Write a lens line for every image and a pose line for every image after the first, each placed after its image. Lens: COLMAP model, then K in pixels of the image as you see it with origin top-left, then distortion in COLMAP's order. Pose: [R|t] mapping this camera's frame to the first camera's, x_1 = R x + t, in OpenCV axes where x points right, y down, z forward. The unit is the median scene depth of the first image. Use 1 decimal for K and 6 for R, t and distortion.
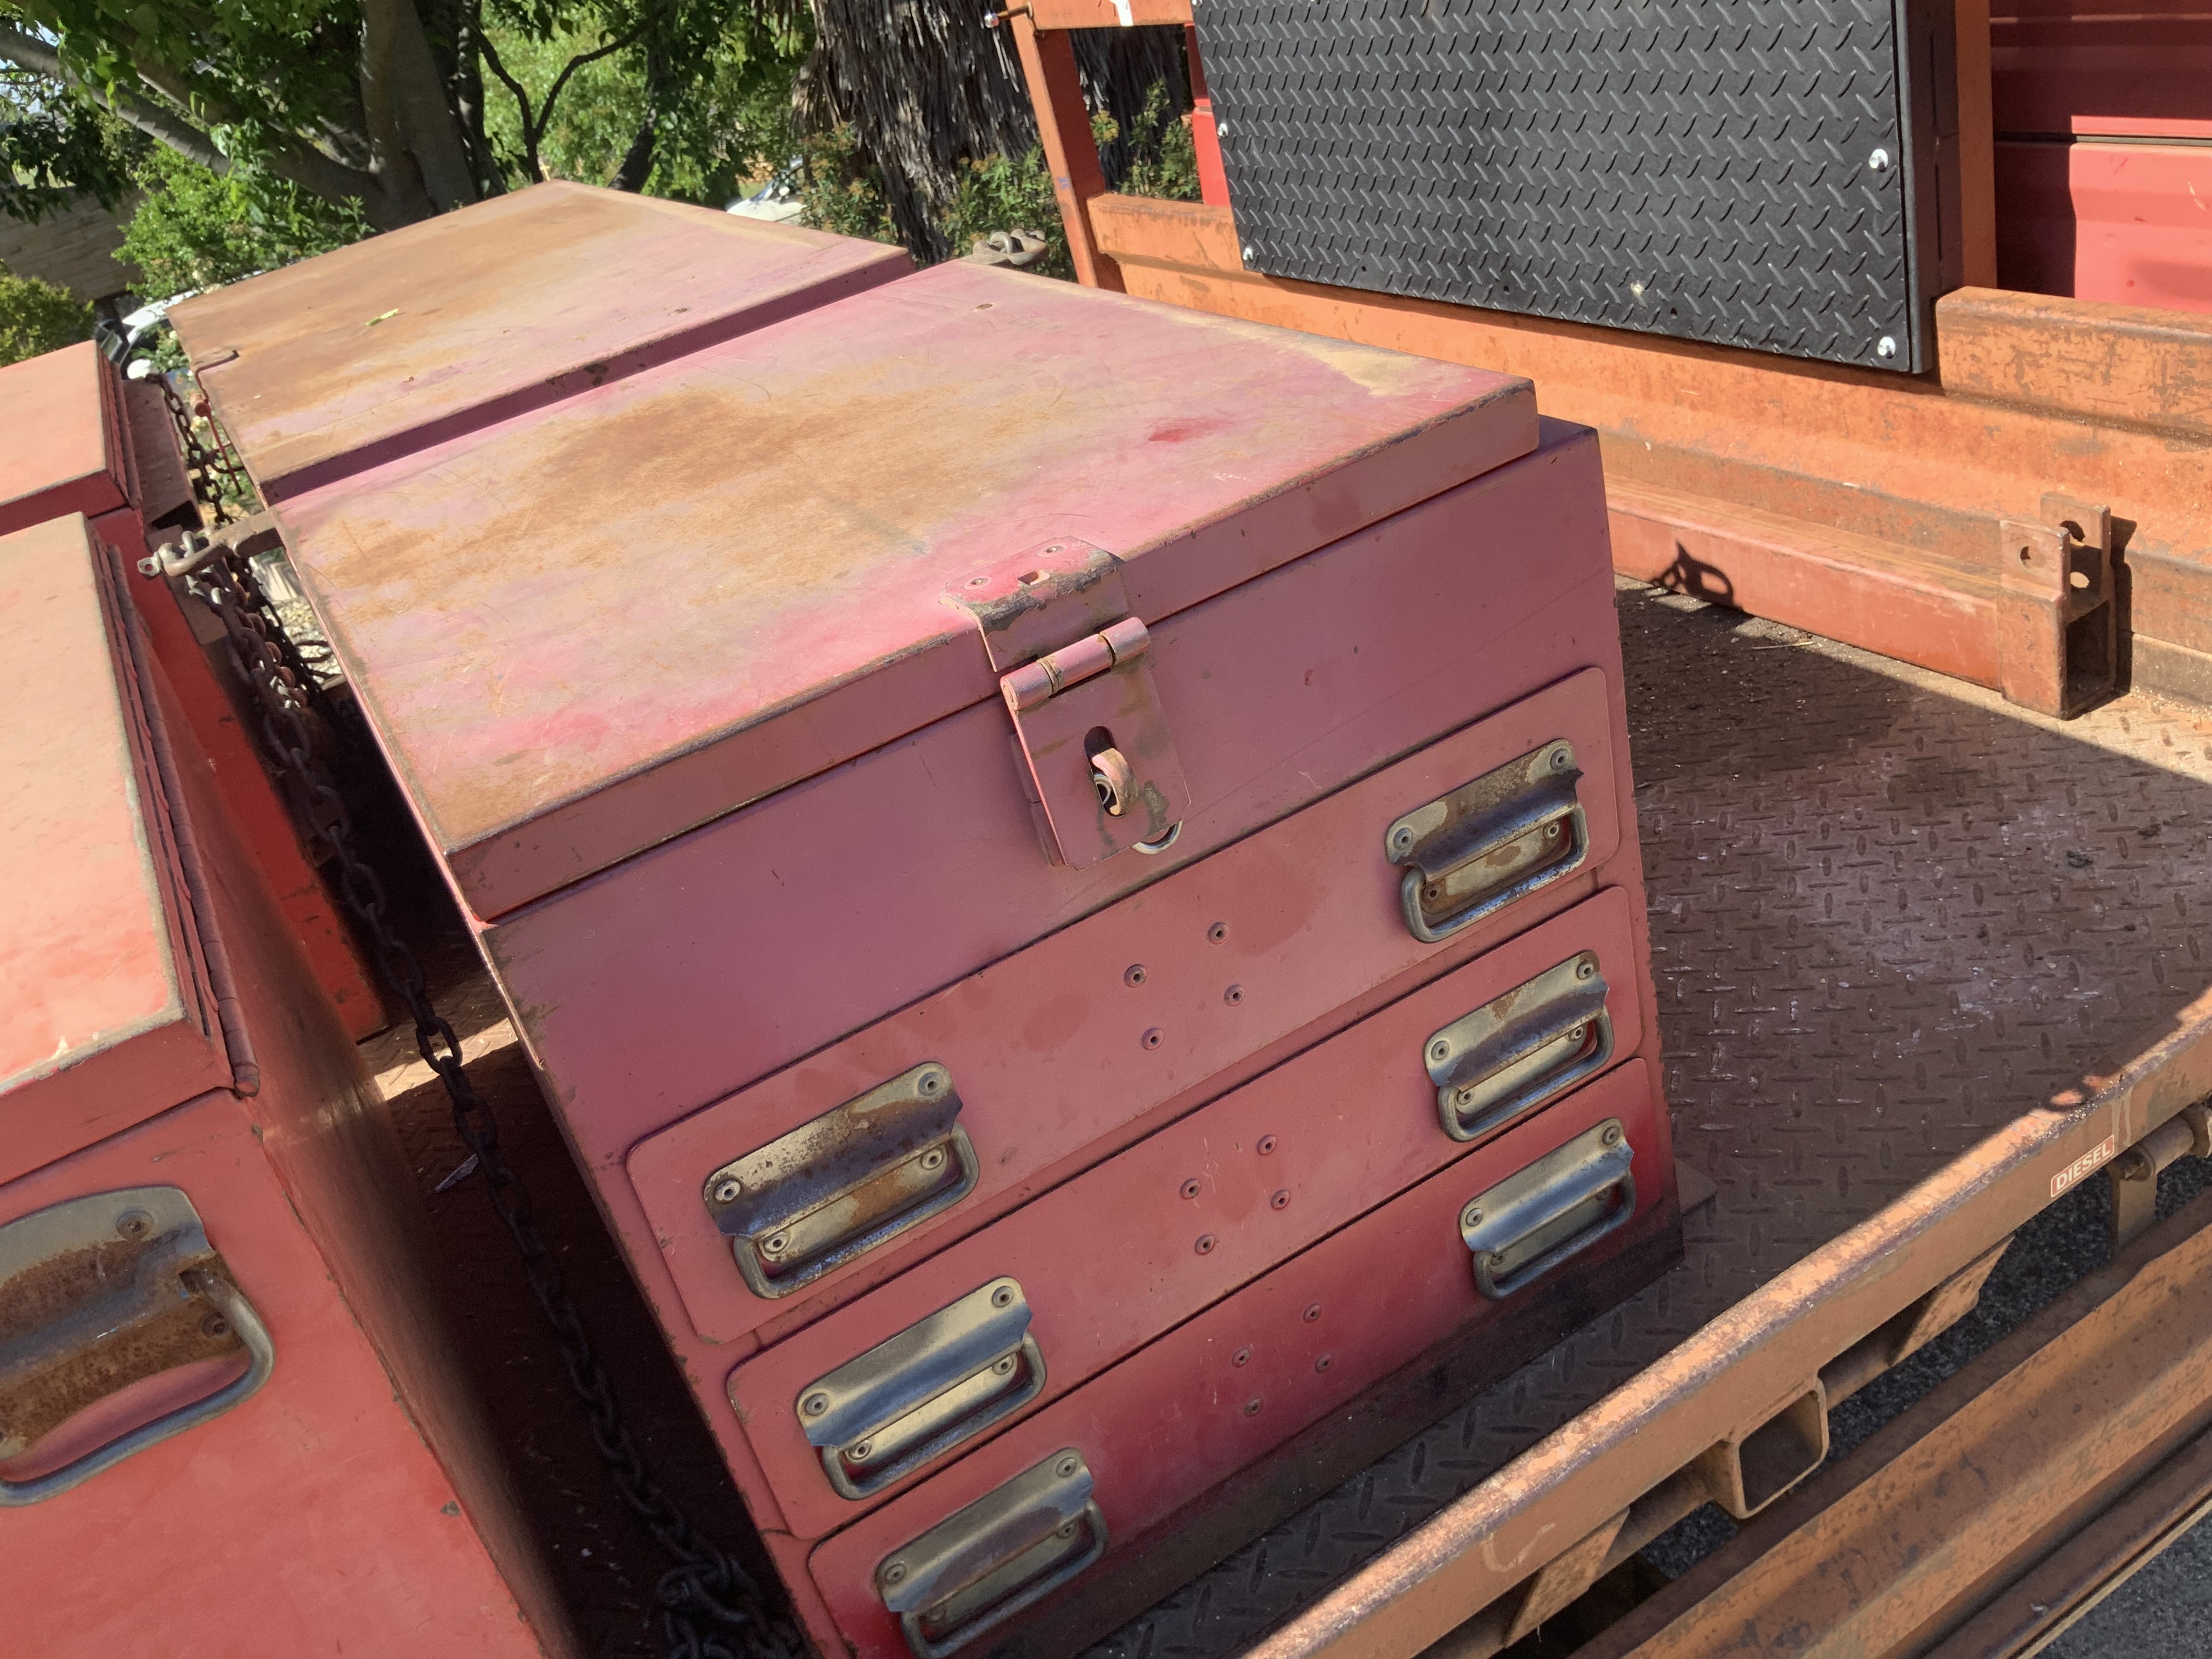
lens RADIAL K [[1814.0, 0, 1109.2], [0, 1814.0, 779.7], [0, 0, 1]] dist [0.010006, -0.004672]
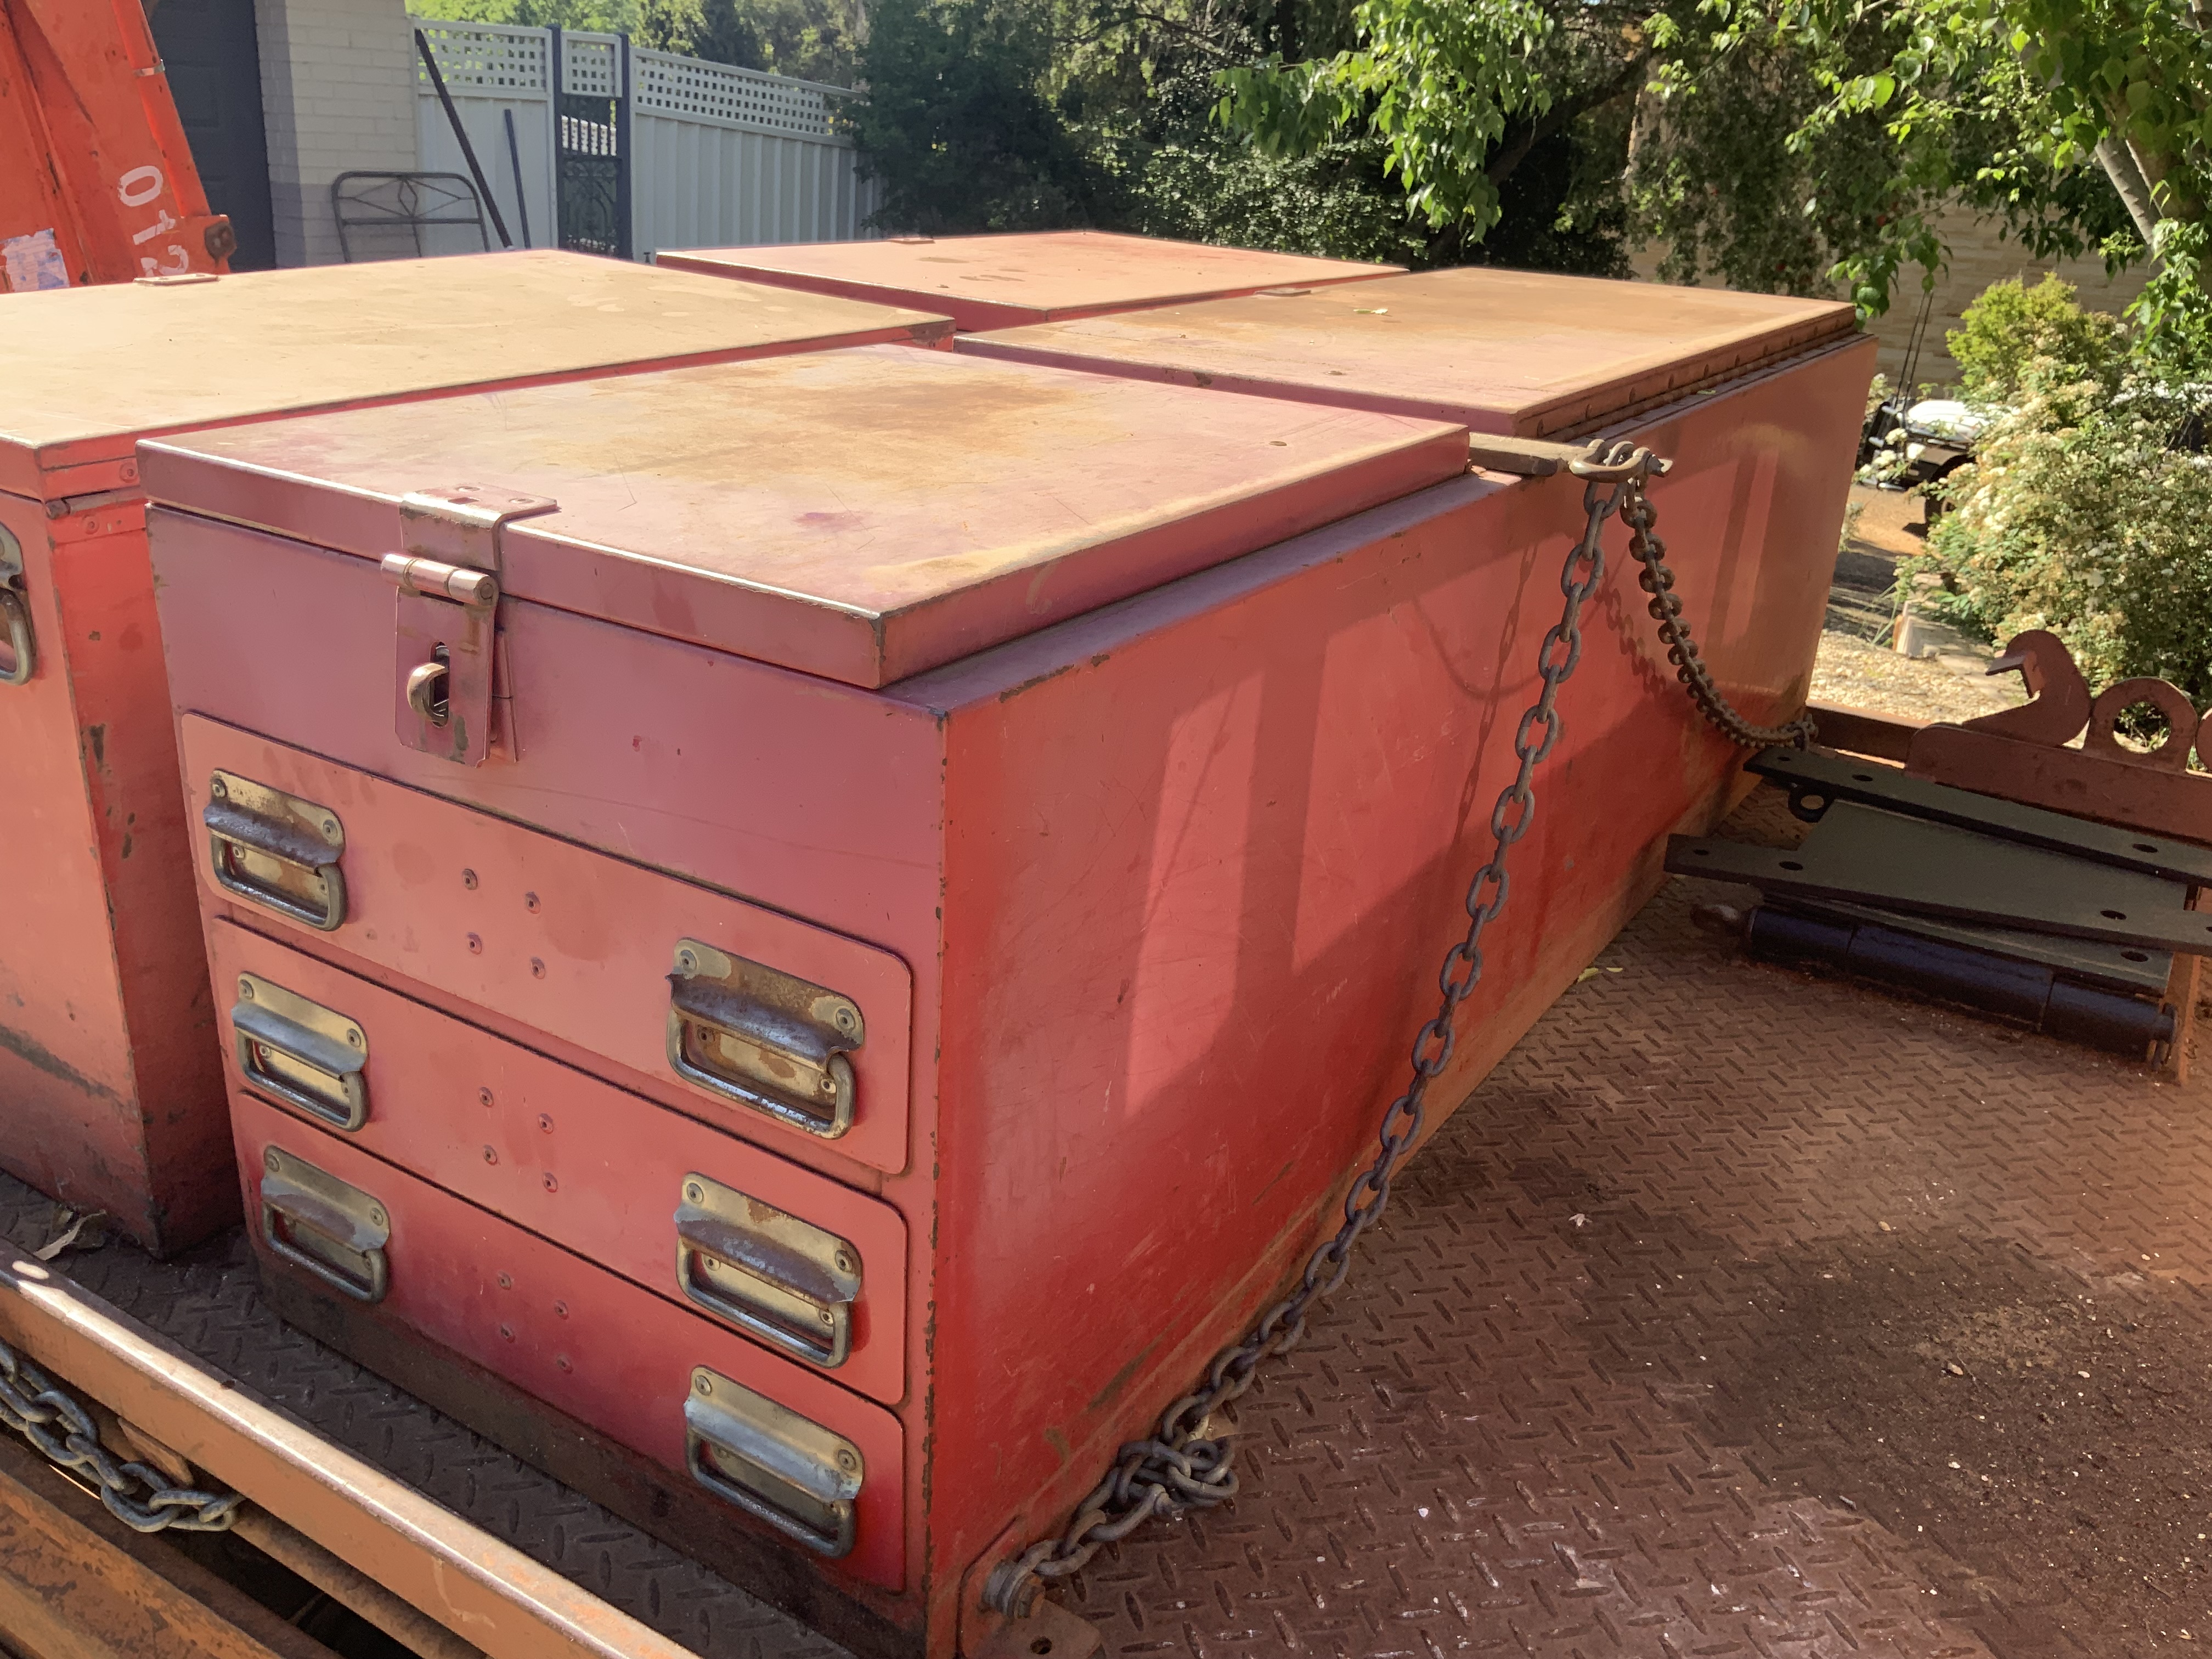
lens RADIAL K [[1853.4, 0, 1106.0], [0, 1853.4, 829.5], [0, 0, 1]] dist [0.007604, -0.020222]
pose [[0.460705, 0.550186, -0.696453, 0.861439], [-0.556421, 0.790379, 0.256313, -0.378613], [0.691482, 0.269436, 0.670266, 0.429488]]
